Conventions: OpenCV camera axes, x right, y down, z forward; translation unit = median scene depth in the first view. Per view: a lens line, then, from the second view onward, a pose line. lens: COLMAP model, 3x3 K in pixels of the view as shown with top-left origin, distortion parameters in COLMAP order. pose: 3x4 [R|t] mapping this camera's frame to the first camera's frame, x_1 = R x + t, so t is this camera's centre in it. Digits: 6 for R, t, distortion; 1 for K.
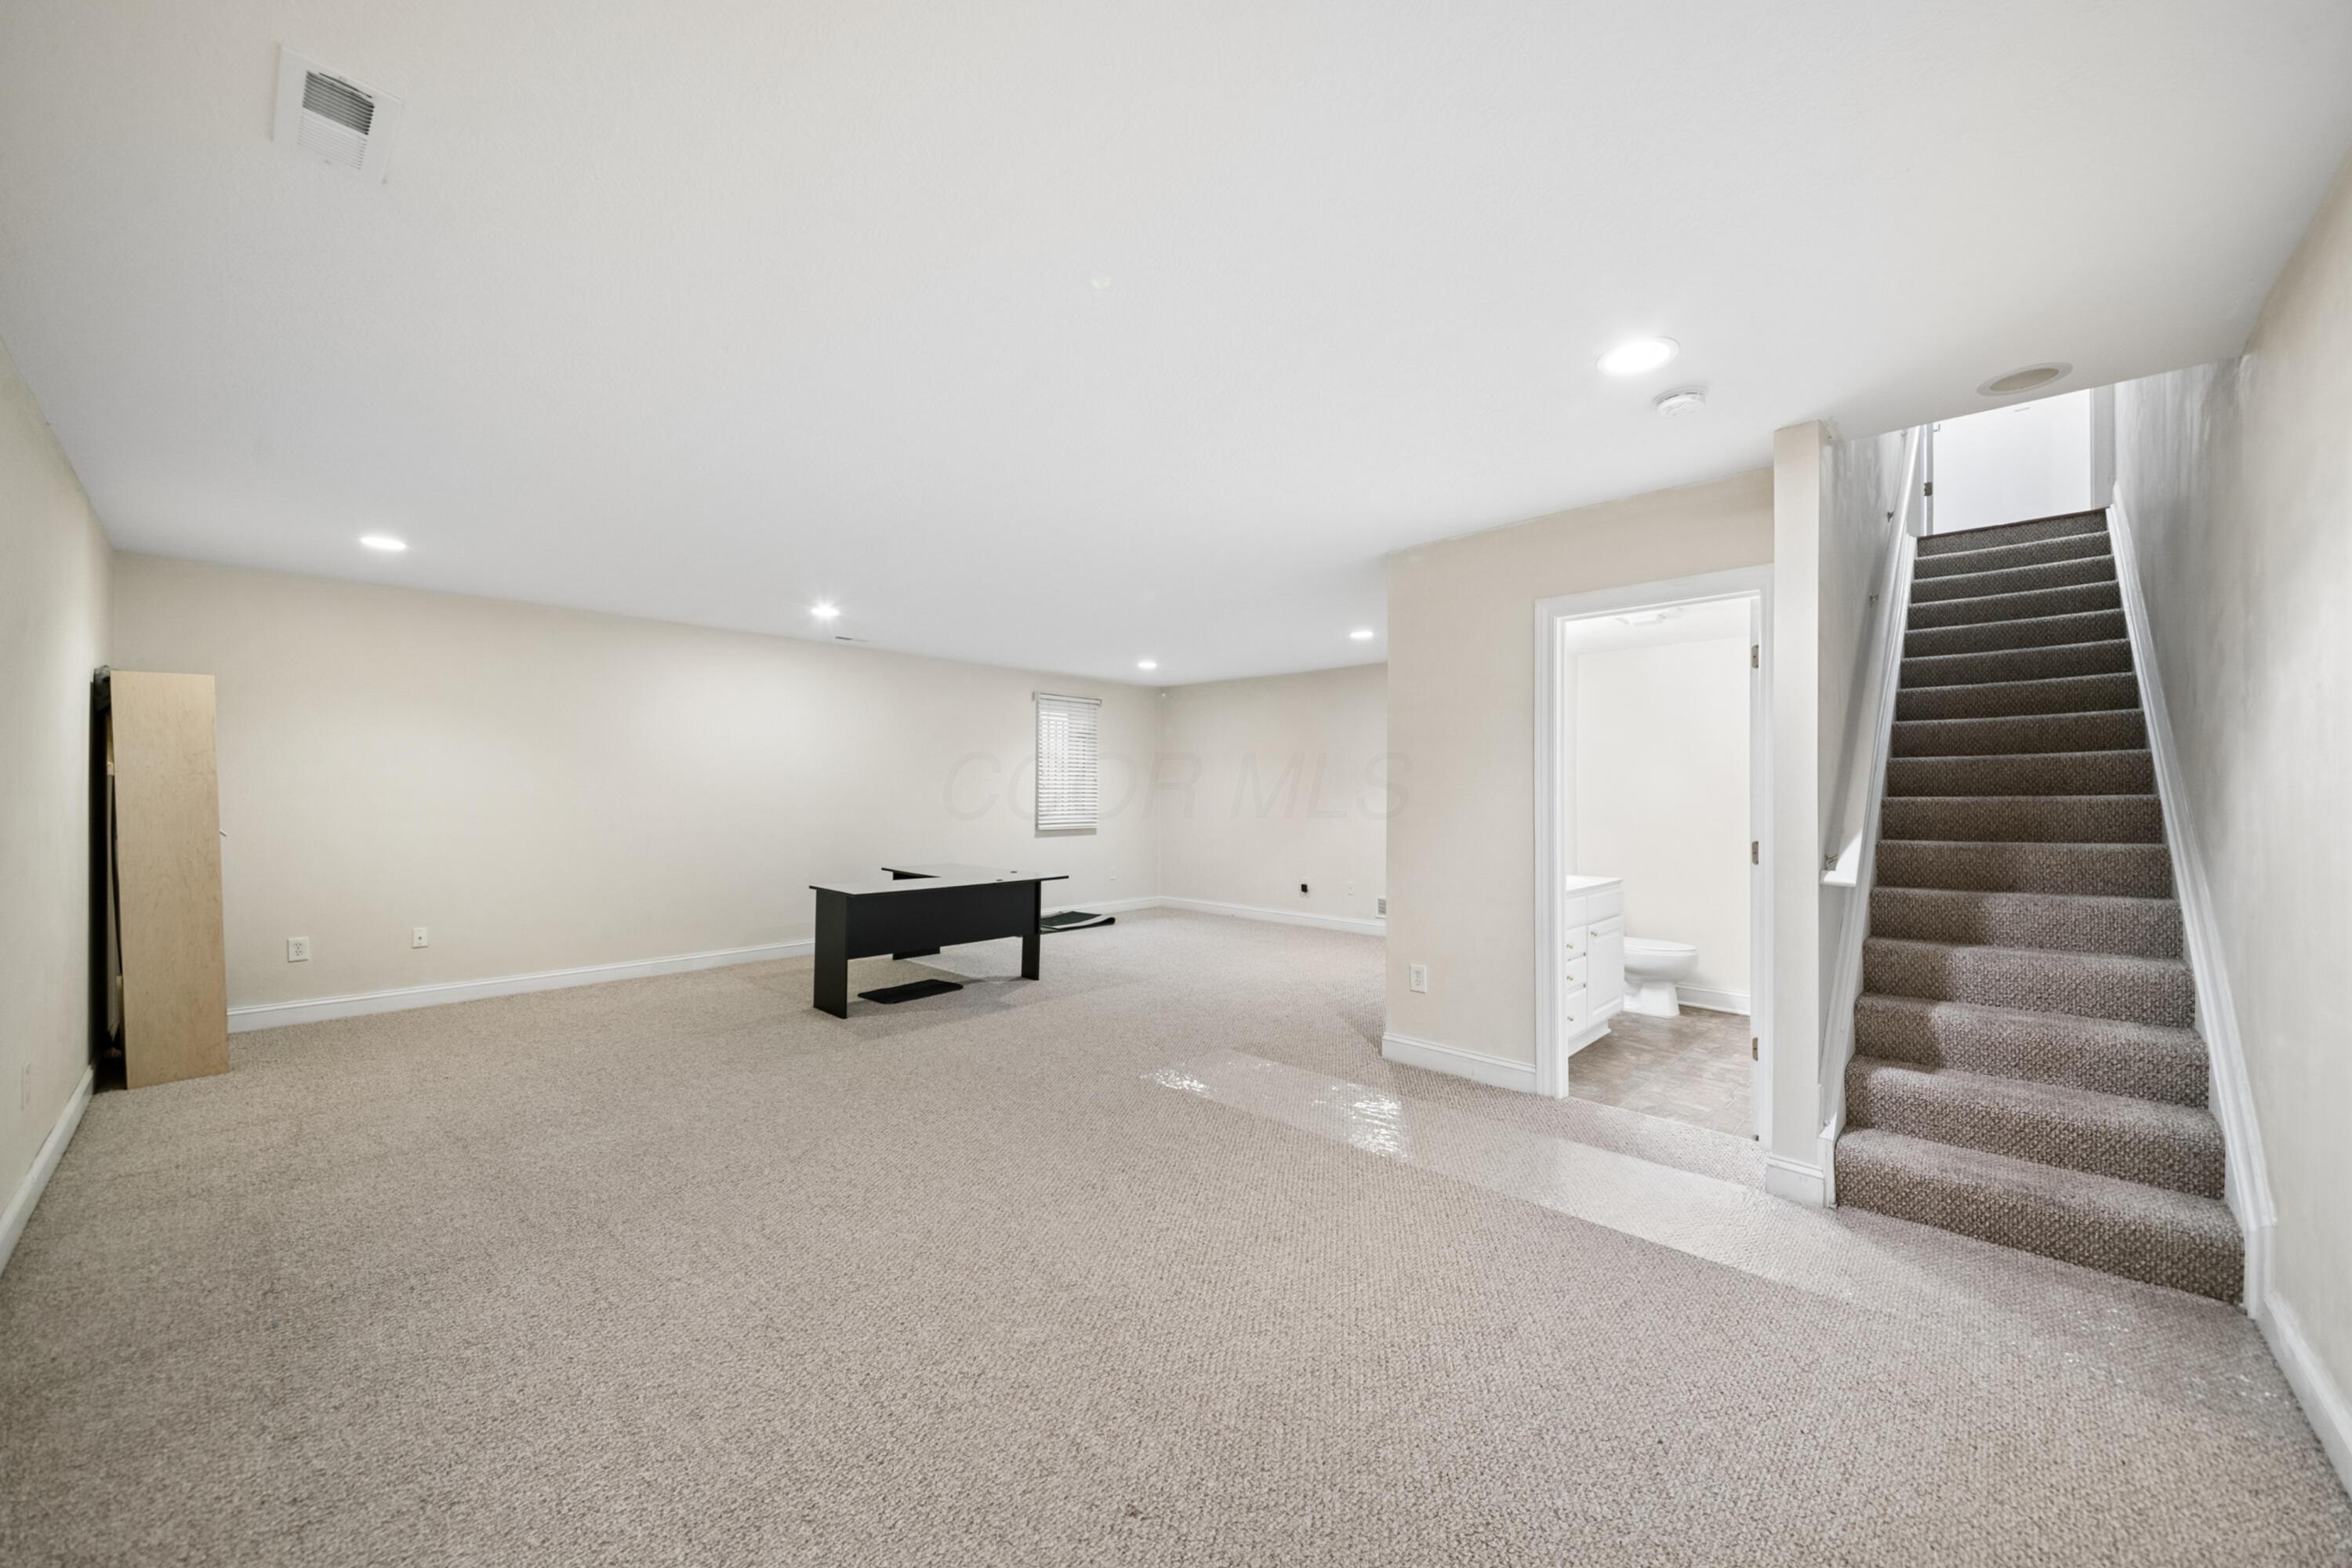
lens RADIAL K [[866.7, 0, 1184.6], [0, 866.7, 793.4], [0, 0, 1]] dist [-0.001071, -0.000264]
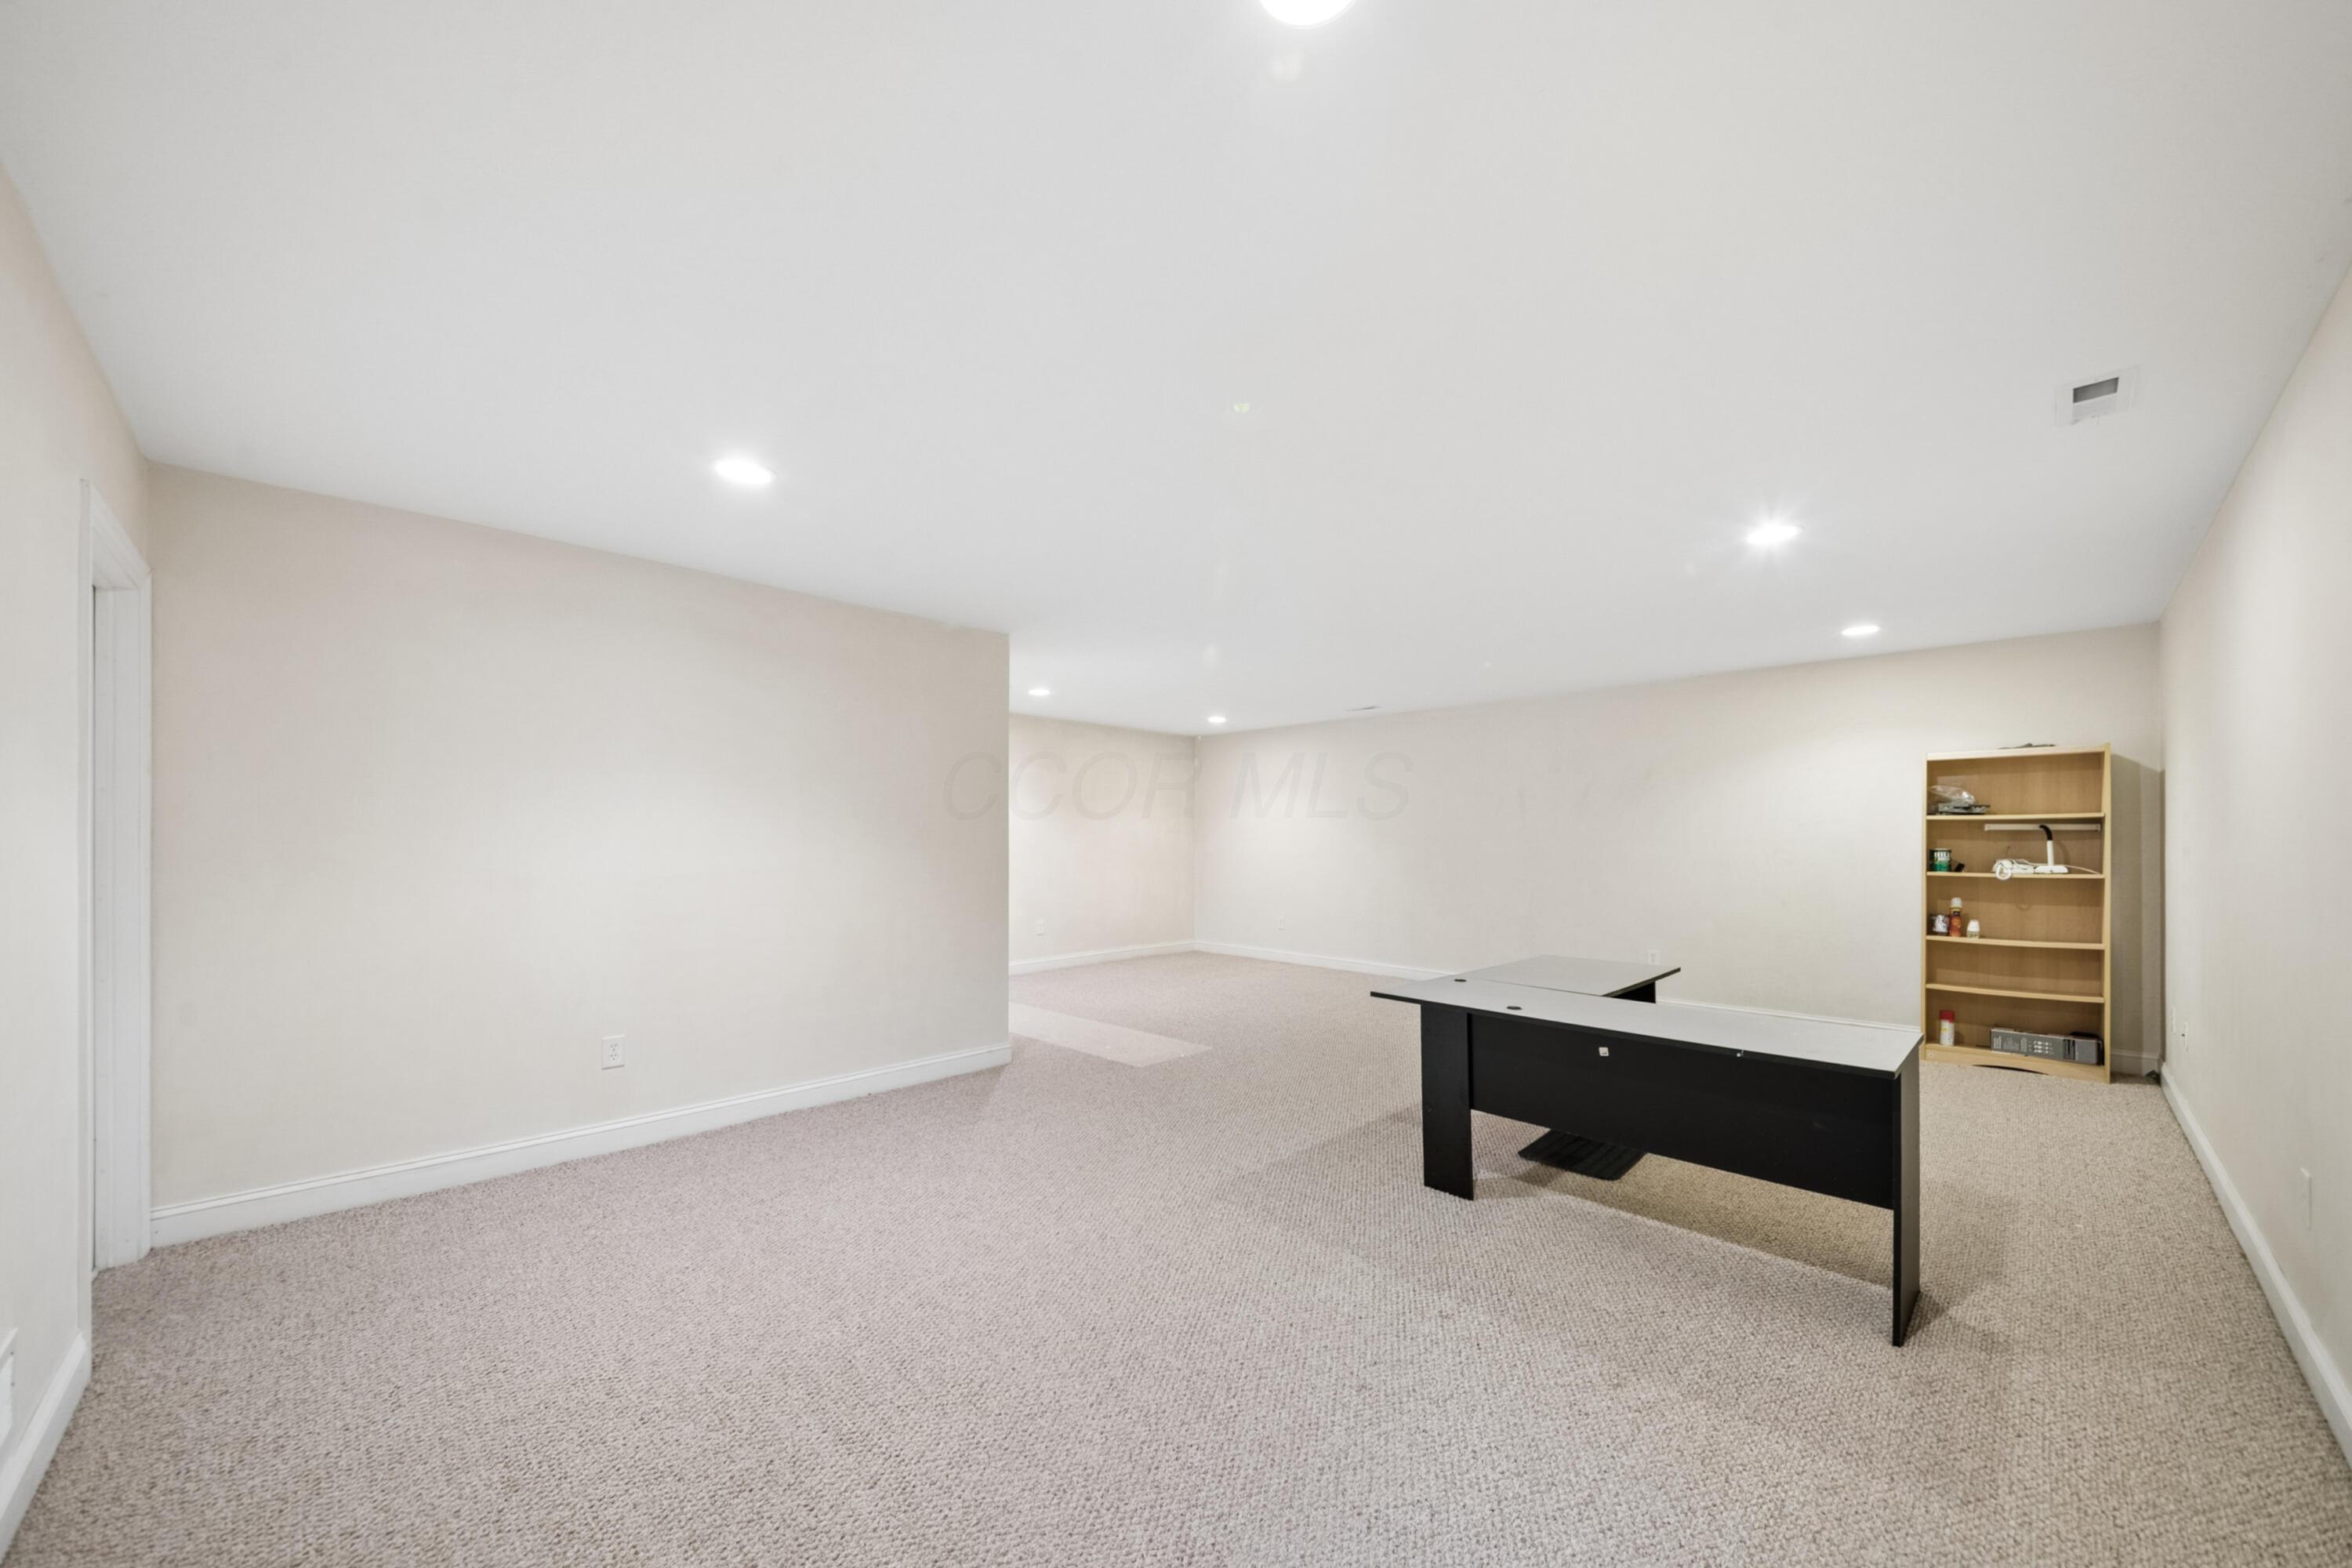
lens RADIAL K [[853.4, 0, 1178.9], [0, 853.4, 830.4], [0, 0, 1]] dist [-0.000260, 0.000074]
pose [[-0.999348, 0.005595, 0.035667, -0.034296], [0.005447, 0.999976, -0.004226, -0.005451], [-0.035690, -0.004029, -0.999355, 1.835063]]
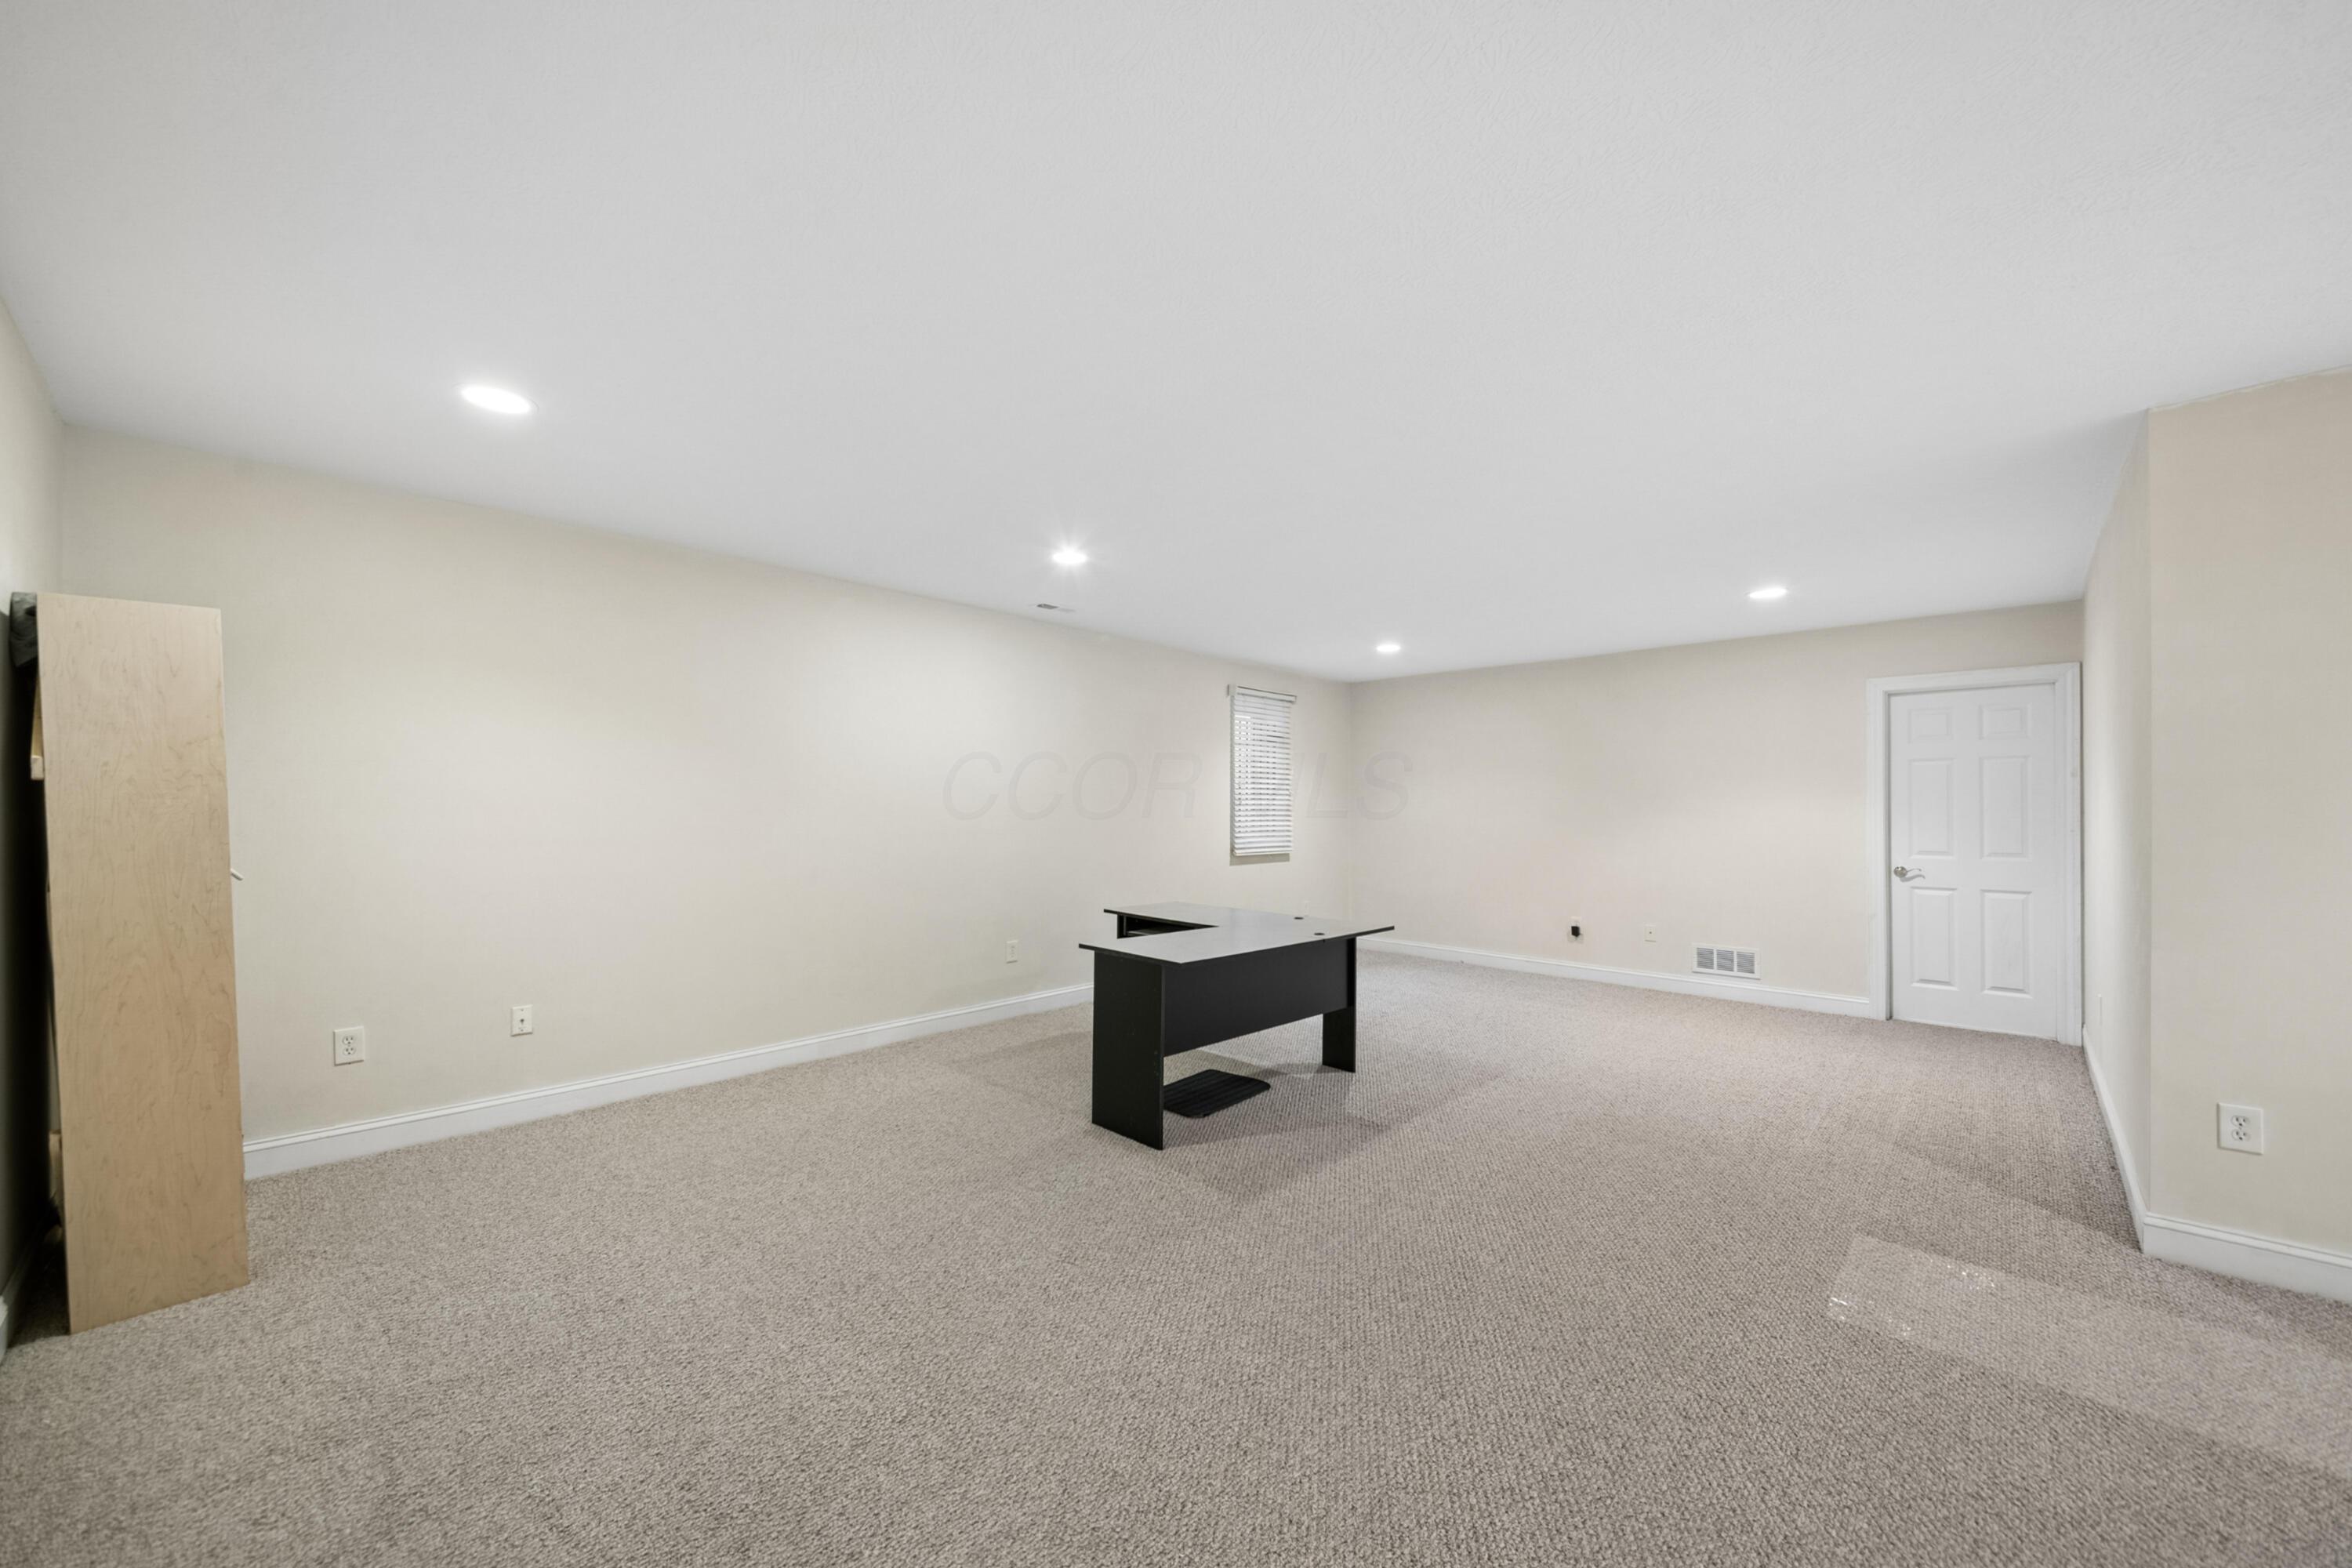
lens RADIAL K [[871.0, 0, 1175.3], [0, 871.0, 816.4], [0, 0, 1]] dist [0.006841, -0.000553]
pose [[0.999878, 0.003186, -0.015271, -0.362948], [-0.003051, 0.999956, 0.008853, -0.002565], [0.015298, -0.008805, 0.999844, 0.323369]]
